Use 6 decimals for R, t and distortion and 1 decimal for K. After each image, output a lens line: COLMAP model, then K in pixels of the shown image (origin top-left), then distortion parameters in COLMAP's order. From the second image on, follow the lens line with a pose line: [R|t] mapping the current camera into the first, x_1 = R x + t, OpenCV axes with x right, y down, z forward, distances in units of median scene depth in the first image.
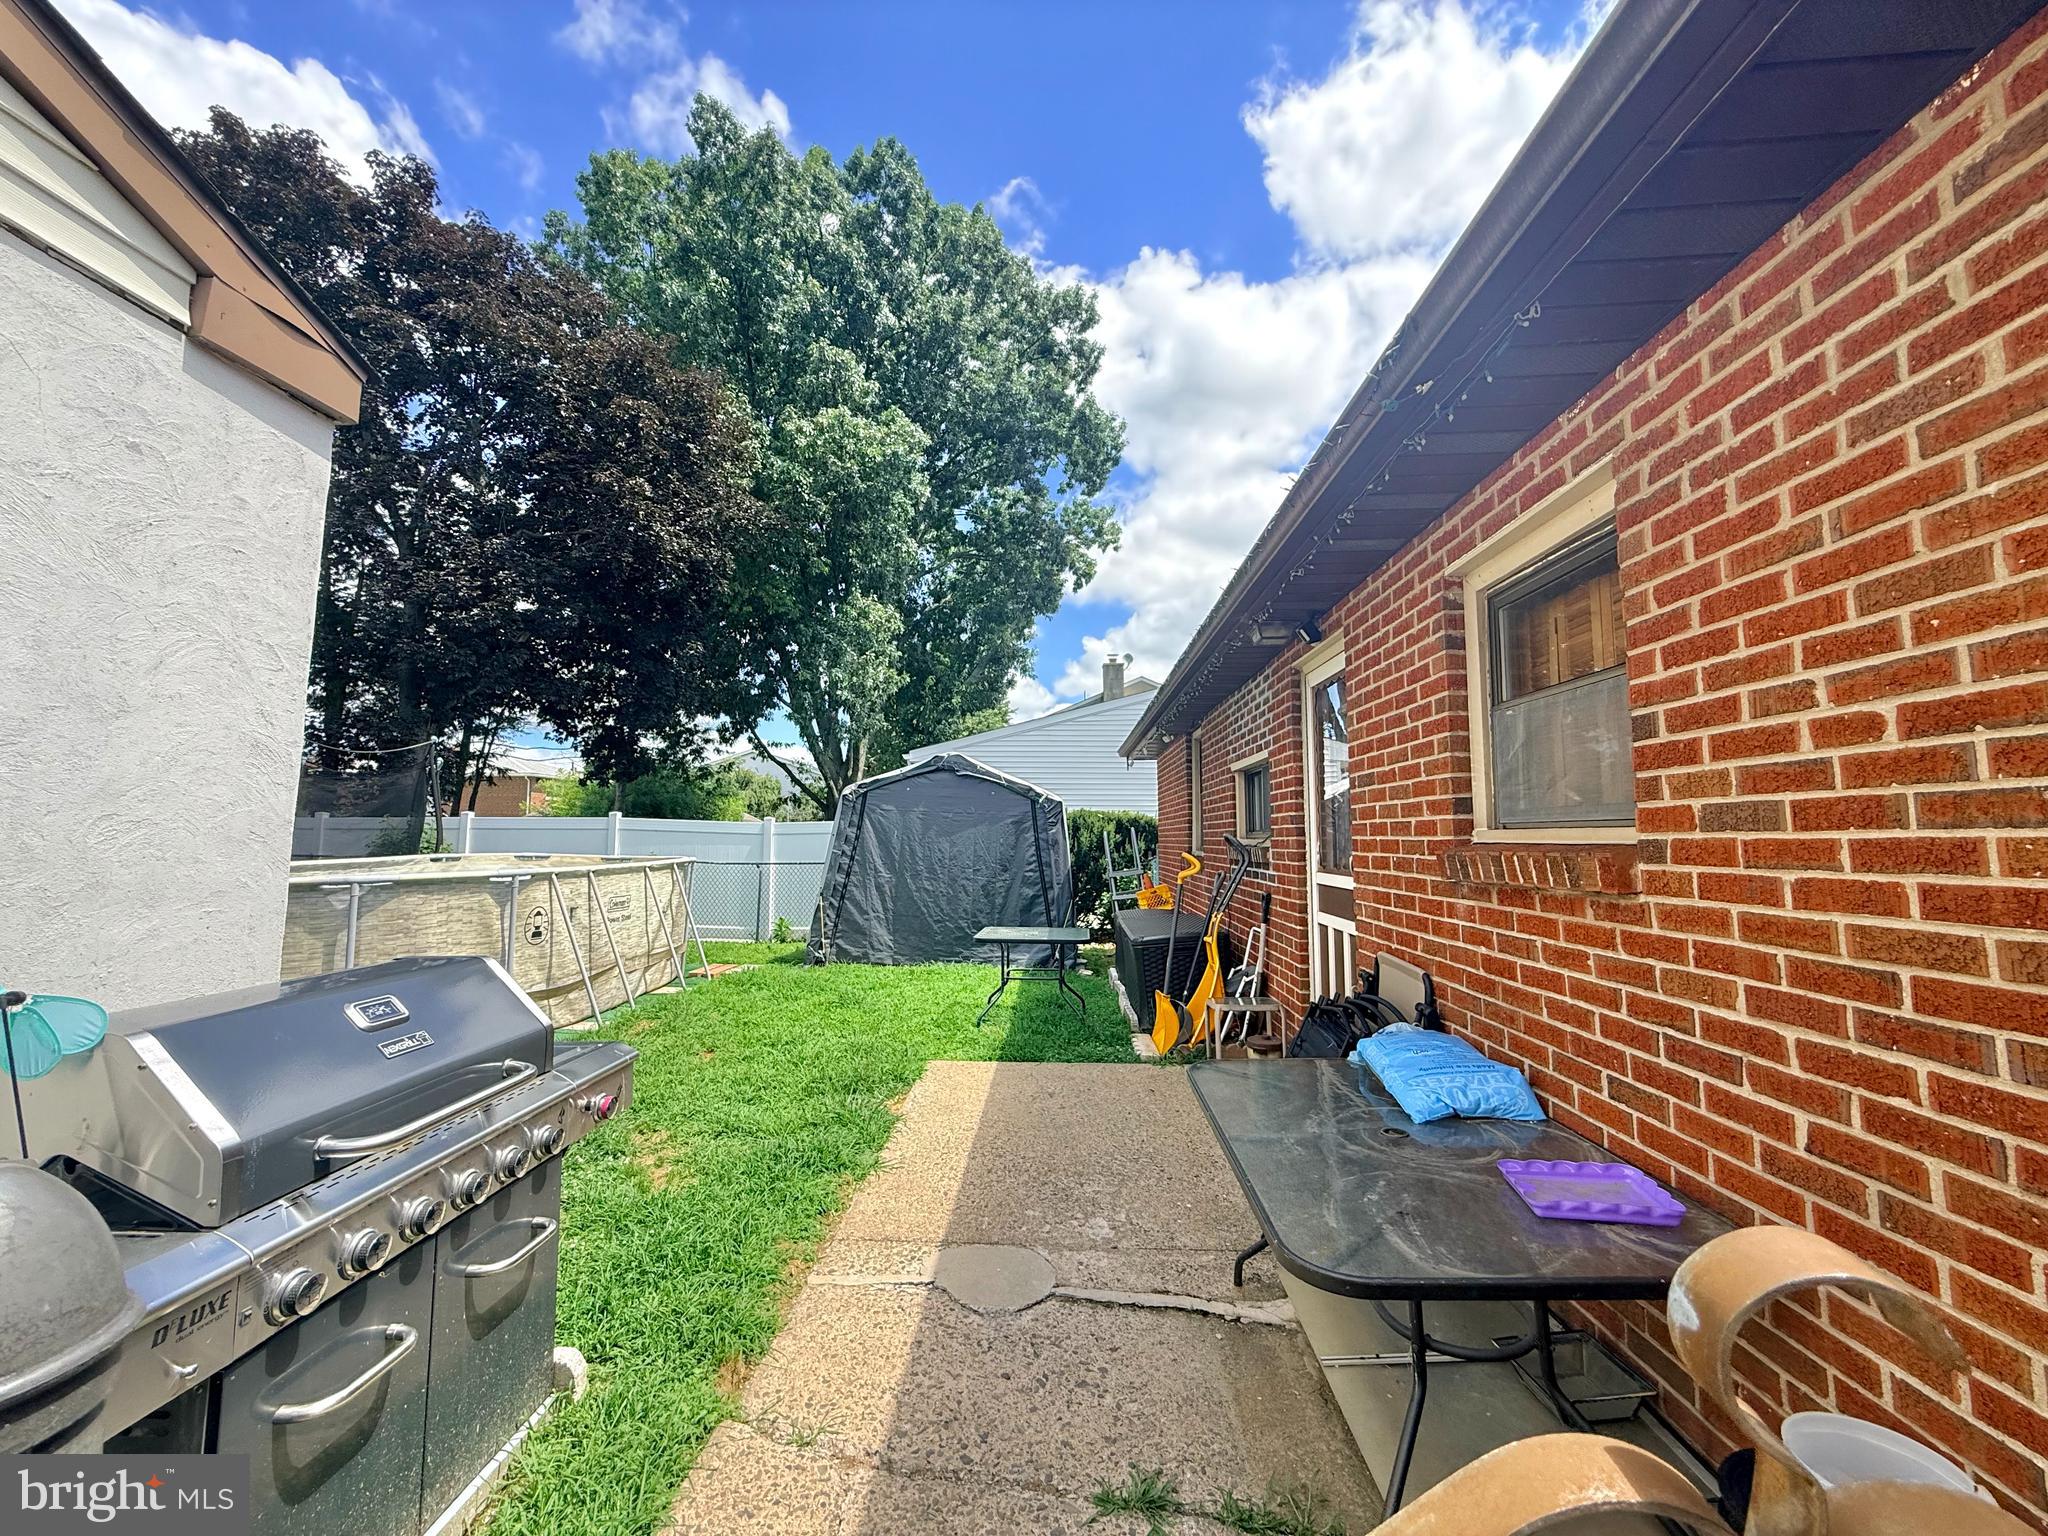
lens RADIAL K [[815.4, 0, 1016.7], [0, 815.4, 763.2], [0, 0, 1]] dist [-0.000363, -0.000270]
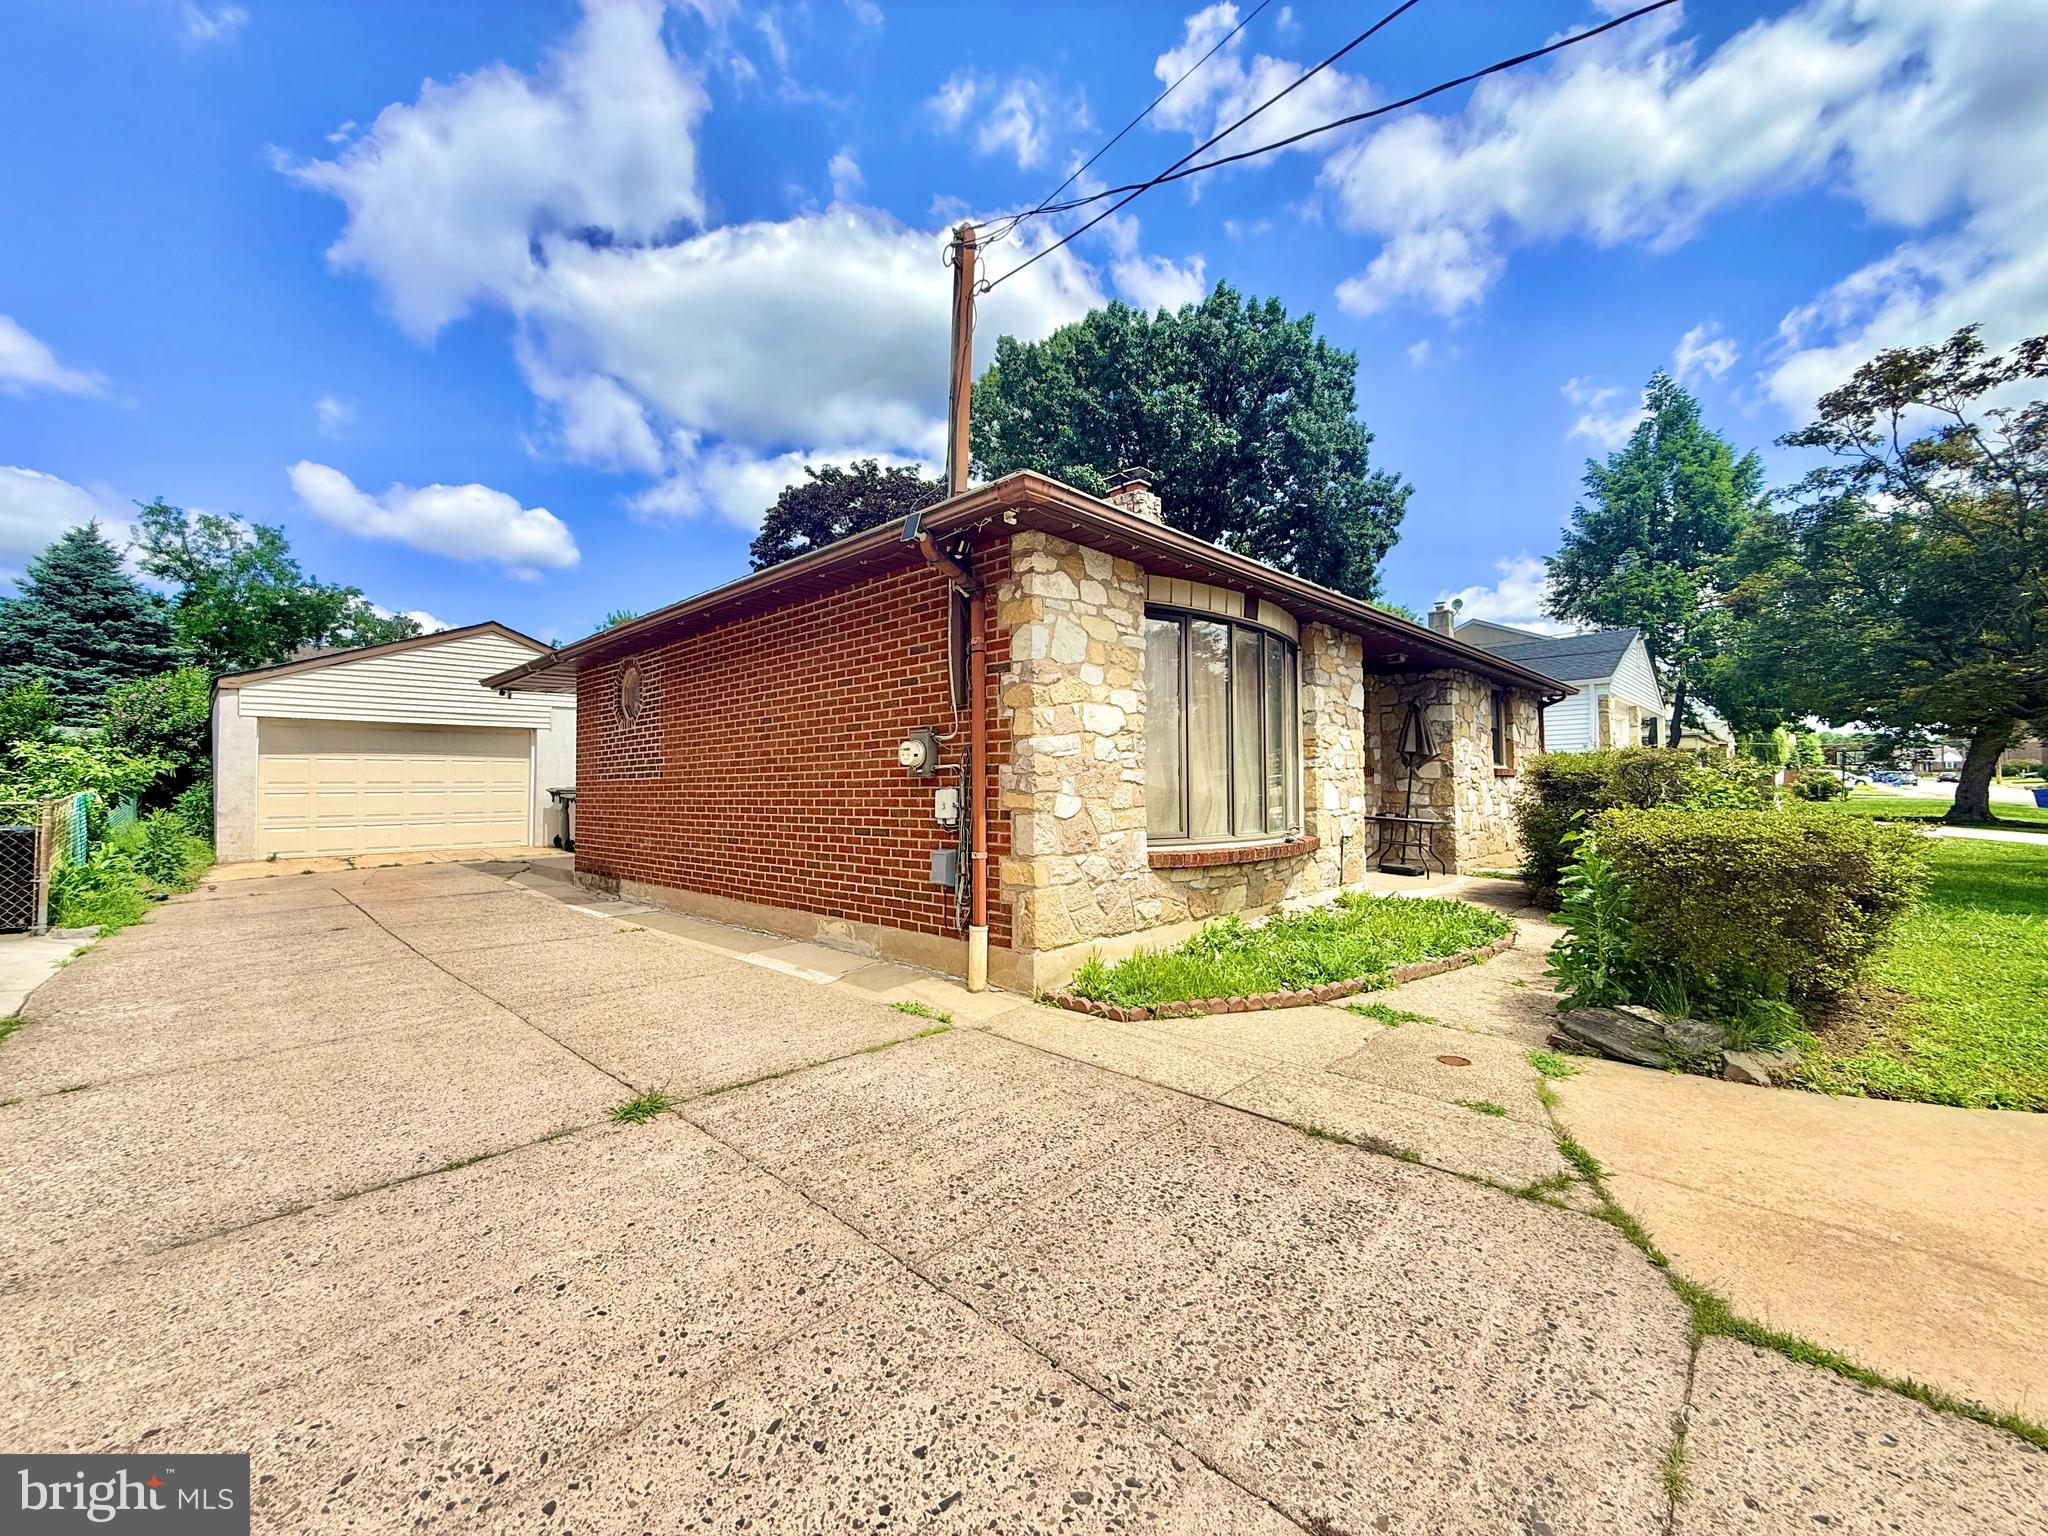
lens RADIAL K [[815.4, 0, 1016.7], [0, 815.4, 763.2], [0, 0, 1]] dist [-0.000363, -0.000270]
pose [[0.748238, -0.031723, -0.662672, 1.559519], [0.071800, 0.996861, 0.033349, -0.003839], [0.659534, -0.072533, 0.748167, -0.639231]]
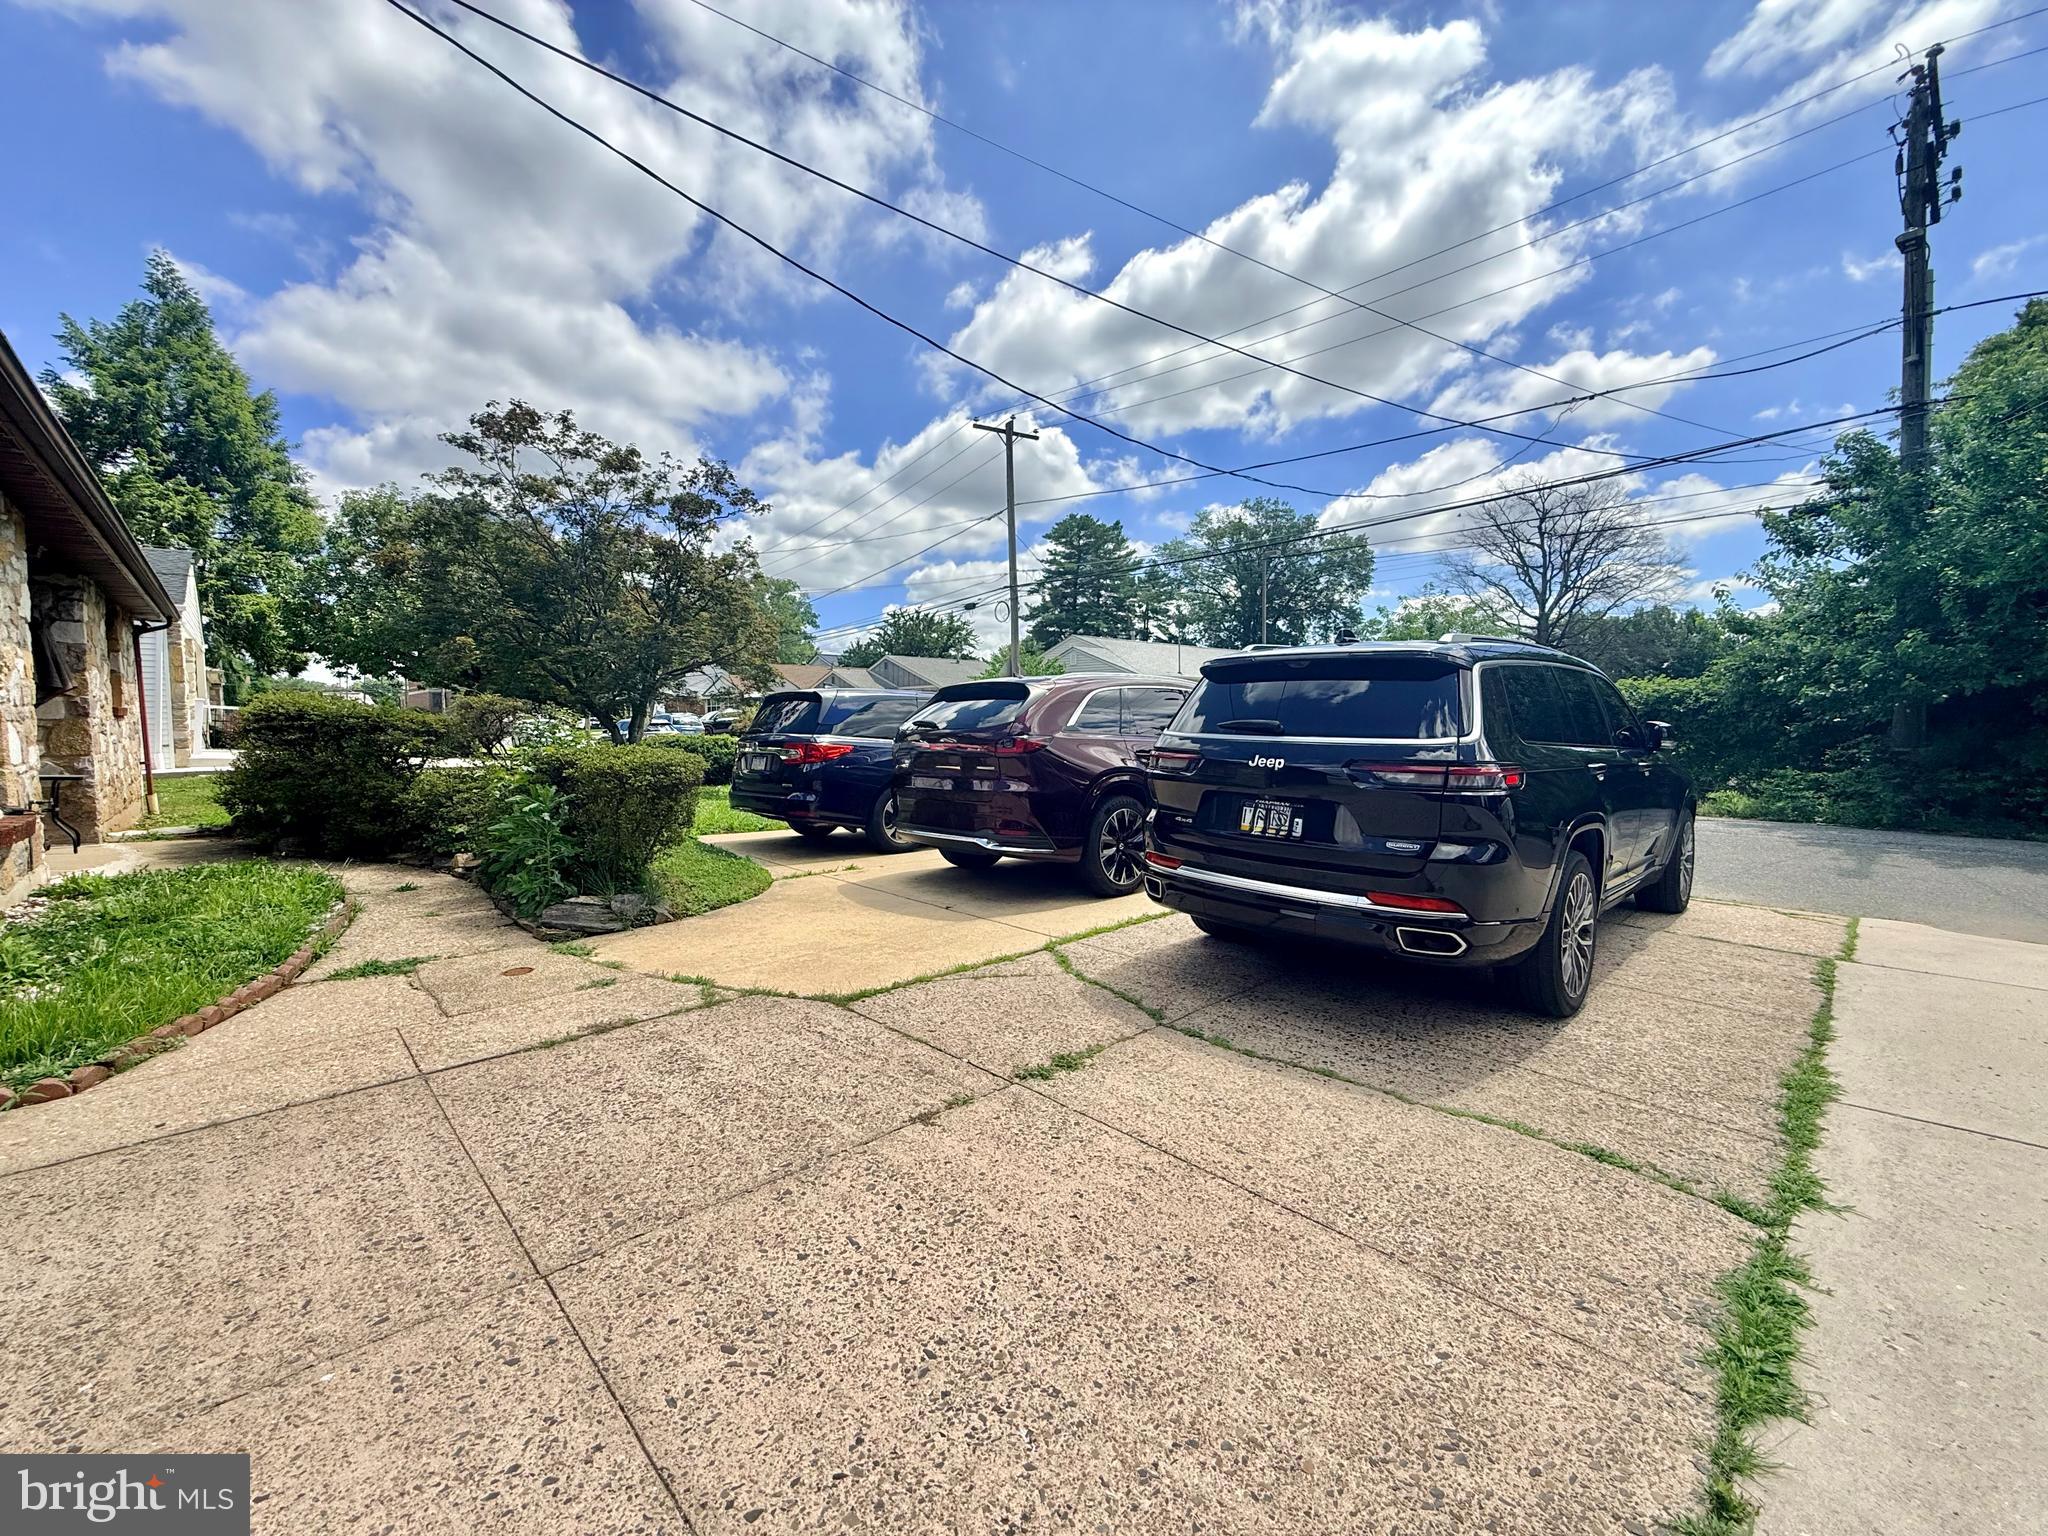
lens RADIAL K [[818.2, 0, 1017.8], [0, 818.2, 762.5], [0, 0, 1]] dist [0.000994, -0.000648]
pose [[0.691017, -0.046673, 0.721330, 1.310941], [-0.056871, 0.991309, 0.118623, -0.016144], [-0.720598, -0.122993, 0.682357, -0.710879]]
